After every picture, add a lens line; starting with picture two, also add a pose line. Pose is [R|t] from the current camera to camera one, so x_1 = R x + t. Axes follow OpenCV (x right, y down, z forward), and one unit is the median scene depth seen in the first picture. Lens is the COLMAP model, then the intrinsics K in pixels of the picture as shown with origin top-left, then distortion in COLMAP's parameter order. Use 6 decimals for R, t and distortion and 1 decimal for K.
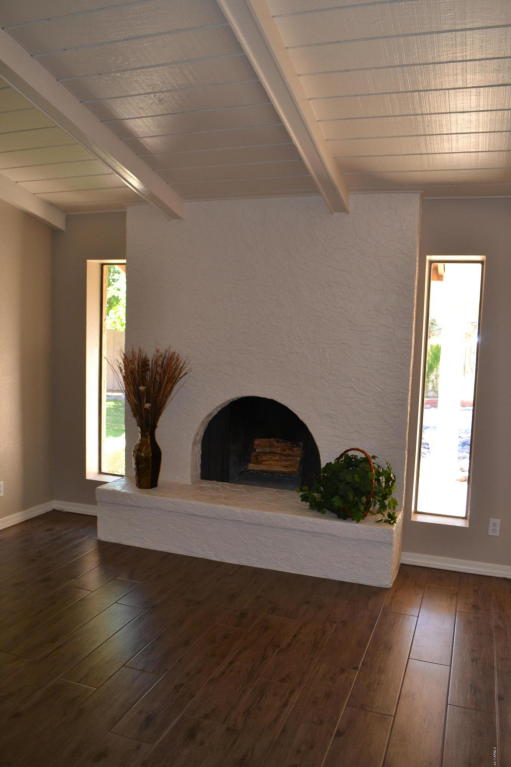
lens RADIAL K [[614.7, 0, 256.6], [0, 614.7, 382.4], [0, 0, 1]] dist [-0.077261, 0.013112]
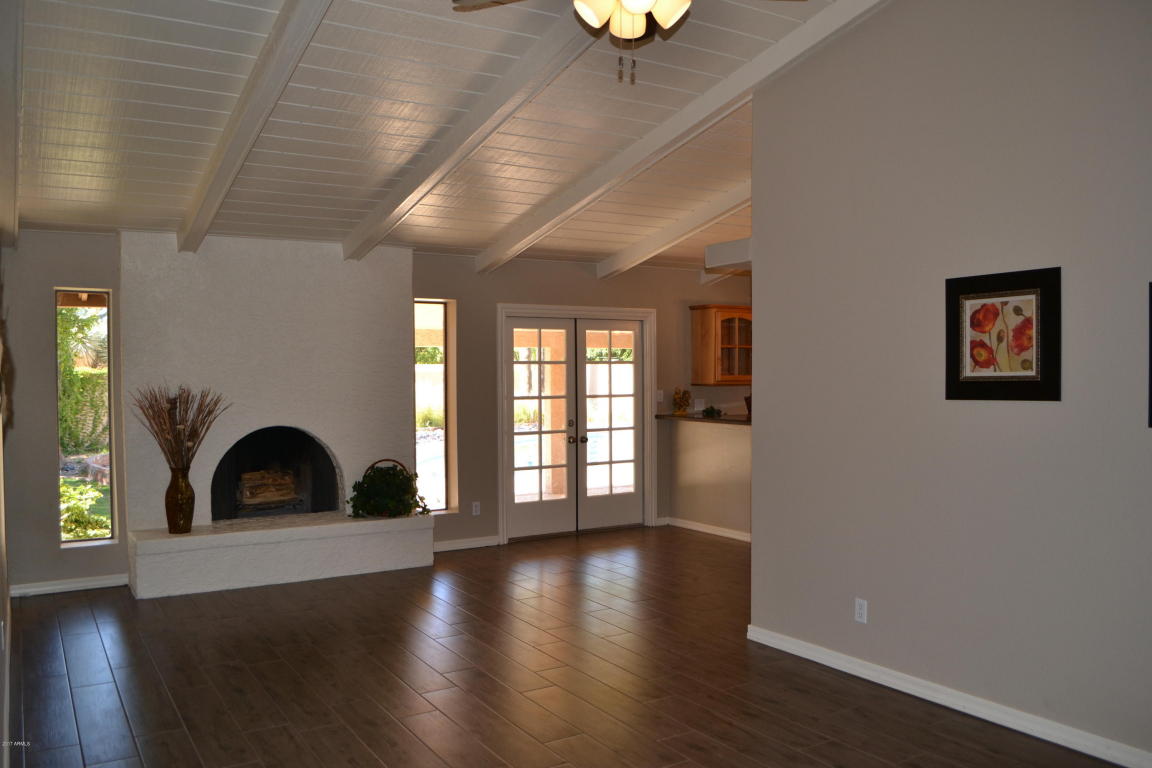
lens RADIAL K [[923.3, 0, 582.8], [0, 923.3, 382.5], [0, 0, 1]] dist [-0.077261, 0.013112]
pose [[0.615247, -0.045725, 0.787008, -0.900410], [0.085279, 0.996318, -0.008781, 0.006606], [-0.783709, 0.072518, 0.616881, -0.369503]]
